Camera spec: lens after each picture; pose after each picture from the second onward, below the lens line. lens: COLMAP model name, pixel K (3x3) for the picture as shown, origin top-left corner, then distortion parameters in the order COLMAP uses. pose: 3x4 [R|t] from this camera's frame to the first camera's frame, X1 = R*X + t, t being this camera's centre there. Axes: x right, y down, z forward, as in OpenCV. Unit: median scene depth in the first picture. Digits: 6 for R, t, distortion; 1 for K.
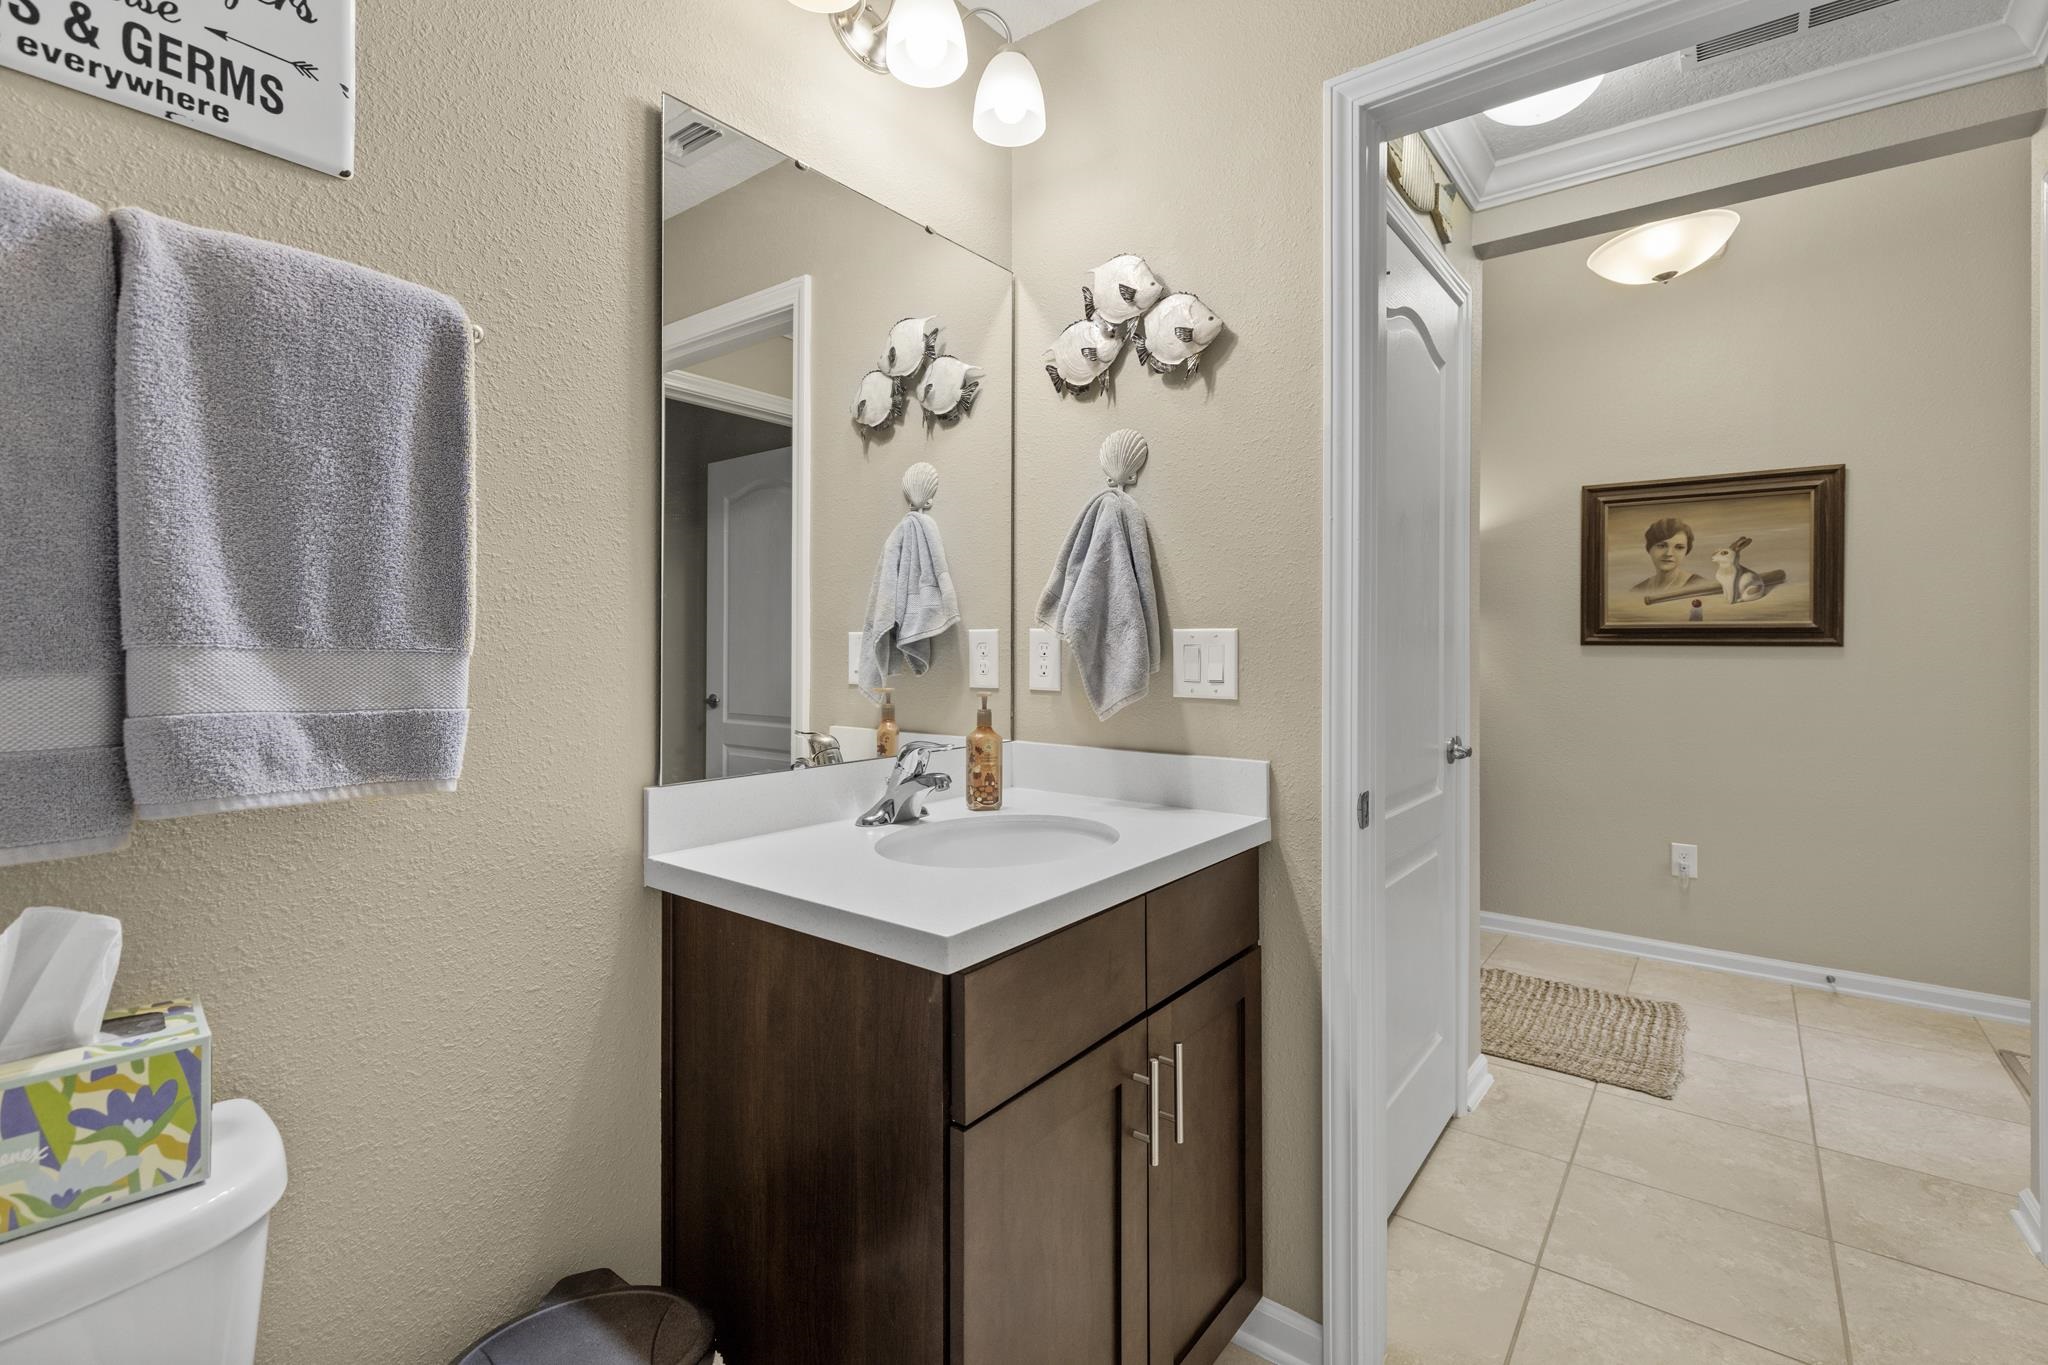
lens RADIAL K [[930.1, 0, 1017.8], [0, 930.1, 648.4], [0, 0, 1]] dist [0.002909, -0.001465]
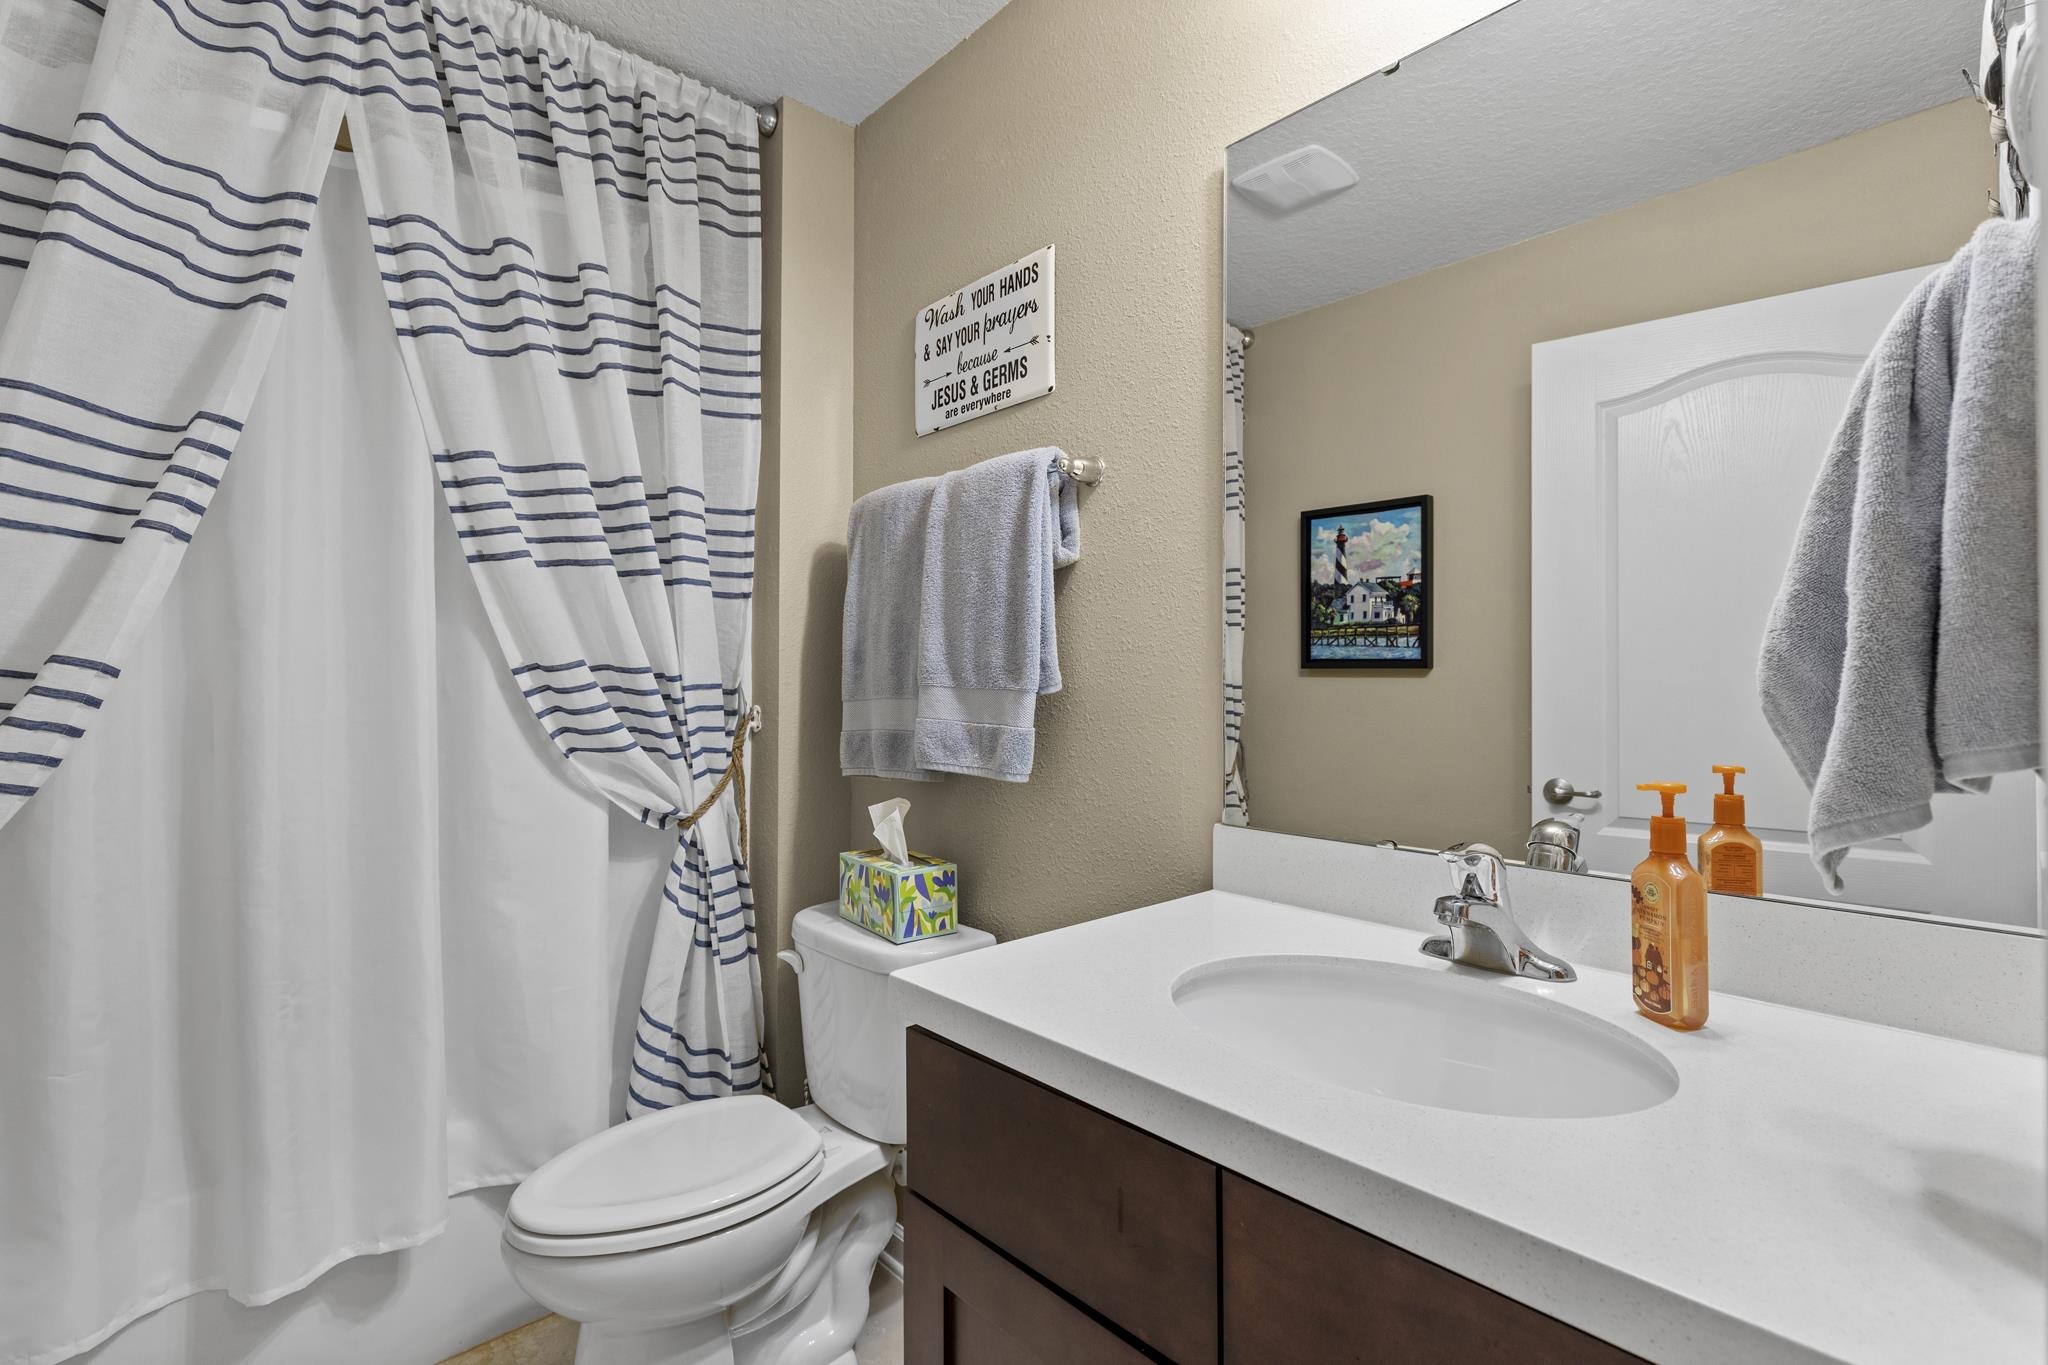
lens RADIAL K [[937.4, 0, 1019.3], [0, 937.4, 678.7], [0, 0, 1]] dist [0.000436, -0.000589]
pose [[-0.182888, -0.007296, -0.983107, 0.949644], [-0.012249, 0.999912, -0.005142, -0.008215], [0.983057, 0.011101, -0.182961, 1.380242]]
